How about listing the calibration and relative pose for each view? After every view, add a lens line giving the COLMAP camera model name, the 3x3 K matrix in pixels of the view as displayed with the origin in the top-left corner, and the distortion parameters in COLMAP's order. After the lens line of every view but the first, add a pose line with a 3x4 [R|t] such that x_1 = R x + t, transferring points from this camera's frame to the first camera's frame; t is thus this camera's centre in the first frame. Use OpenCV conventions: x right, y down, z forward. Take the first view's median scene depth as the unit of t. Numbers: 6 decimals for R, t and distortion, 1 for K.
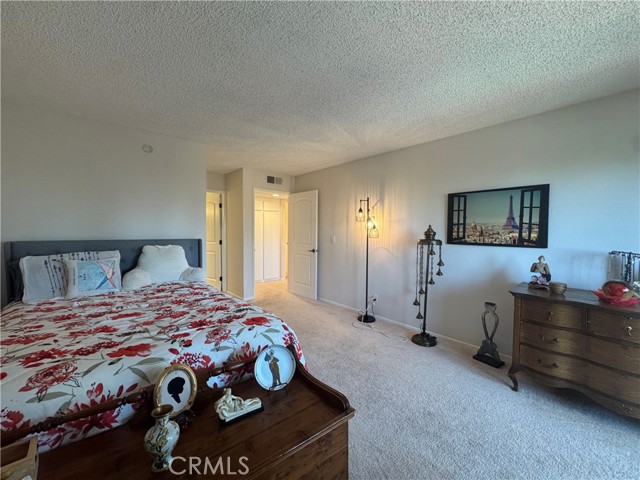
lens RADIAL K [[256.7, 0, 320.7], [0, 256.7, 239.2], [0, 0, 1]] dist [-0.002268, -0.000030]
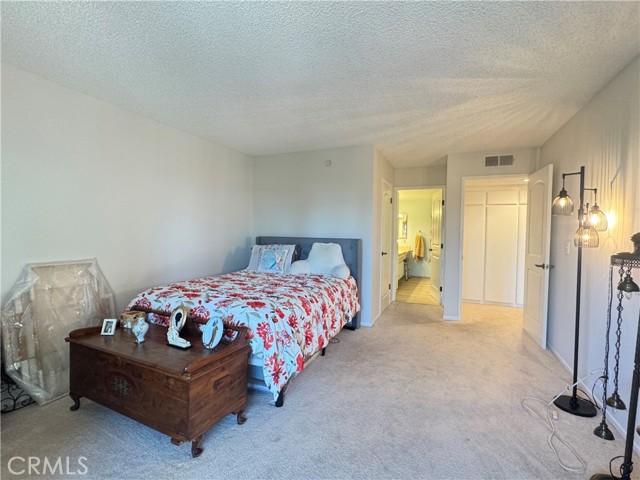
lens RADIAL K [[309.0, 0, 320.0], [0, 309.0, 240.0], [0, 0, 1]] dist [-0.002141, -0.000102]
pose [[0.437614, 0.028284, -0.898718, 0.562795], [-0.041708, 0.999068, 0.011133, -0.004120], [0.898195, 0.032612, 0.438386, 0.302699]]
